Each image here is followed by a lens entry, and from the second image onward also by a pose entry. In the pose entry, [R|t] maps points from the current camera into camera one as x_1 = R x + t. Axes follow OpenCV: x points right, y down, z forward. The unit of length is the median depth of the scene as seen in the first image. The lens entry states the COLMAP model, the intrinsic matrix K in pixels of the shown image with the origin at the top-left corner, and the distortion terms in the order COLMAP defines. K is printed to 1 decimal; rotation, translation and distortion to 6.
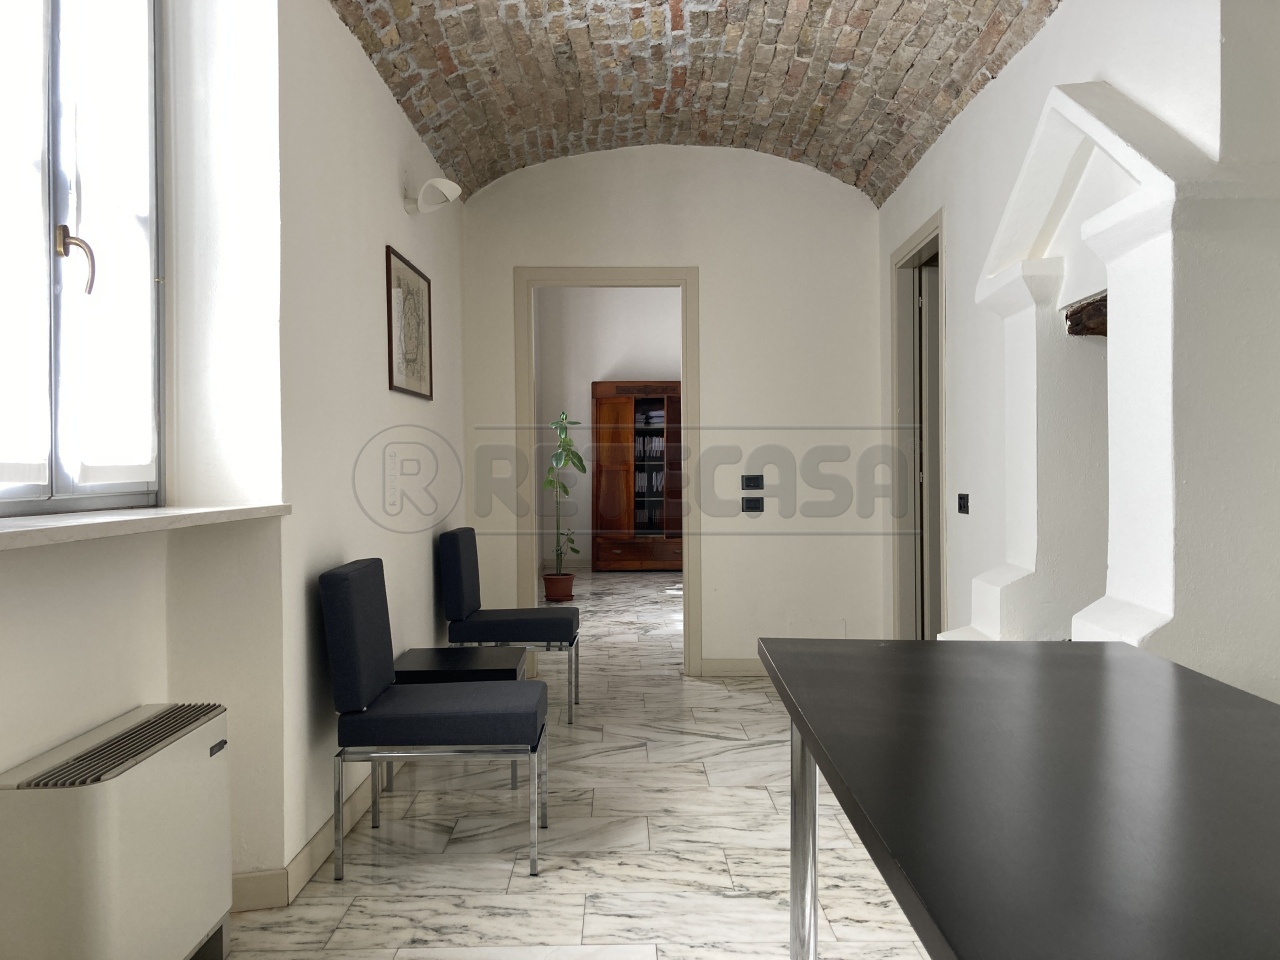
lens RADIAL K [[1037.7, 0, 639.9], [0, 1037.7, 477.4], [0, 0, 1]] dist [0.007689, -0.009595]
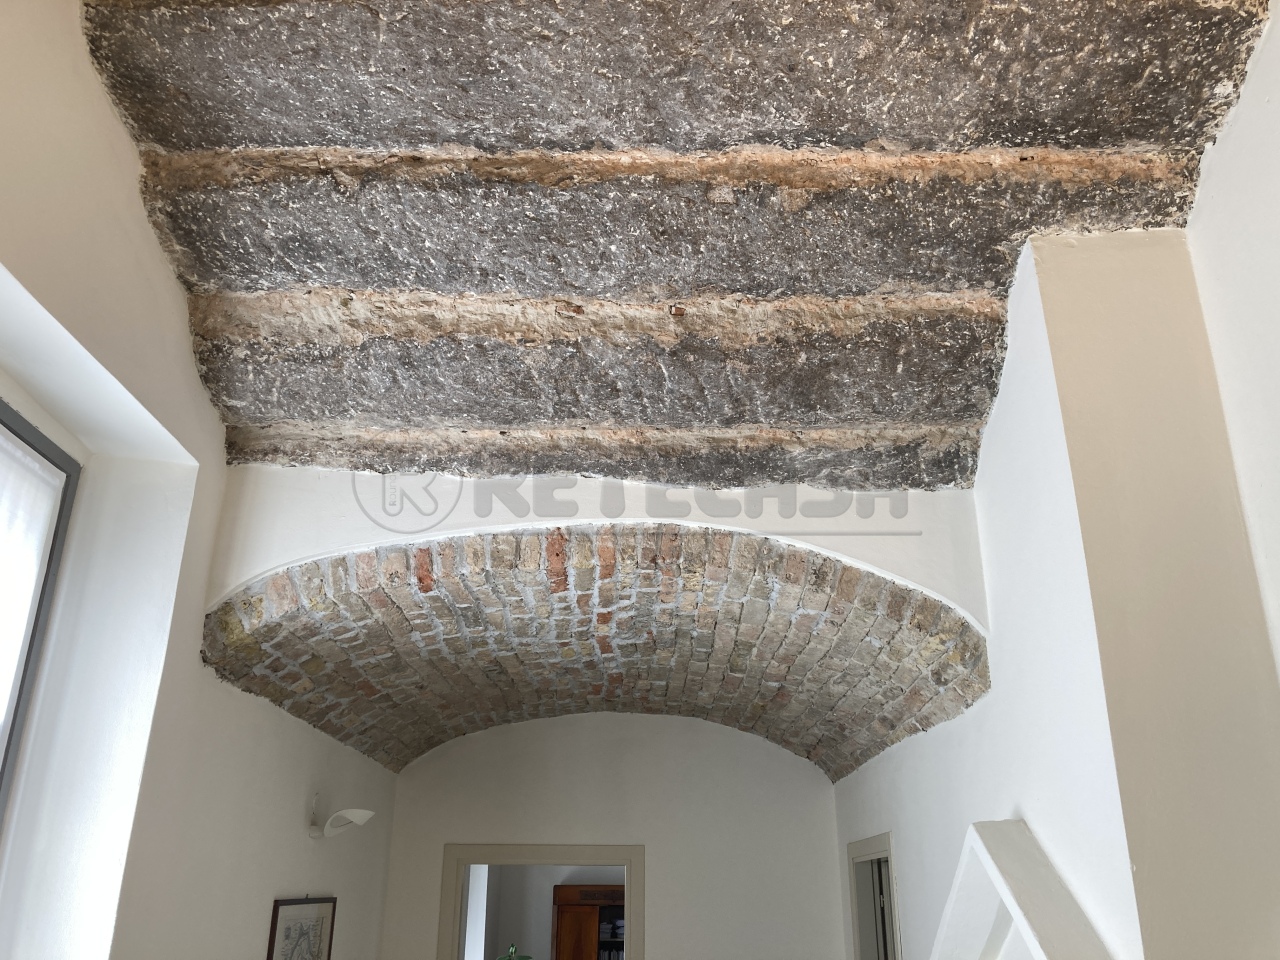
lens RADIAL K [[1037.7, 0, 638.7], [0, 1037.7, 474.9], [0, 0, 1]] dist [0.007689, -0.009595]
pose [[0.999812, 0.019076, -0.003537, 0.062467], [-0.018984, 0.924292, -0.381214, -0.196172], [-0.004003, 0.381209, 0.924480, 0.012280]]
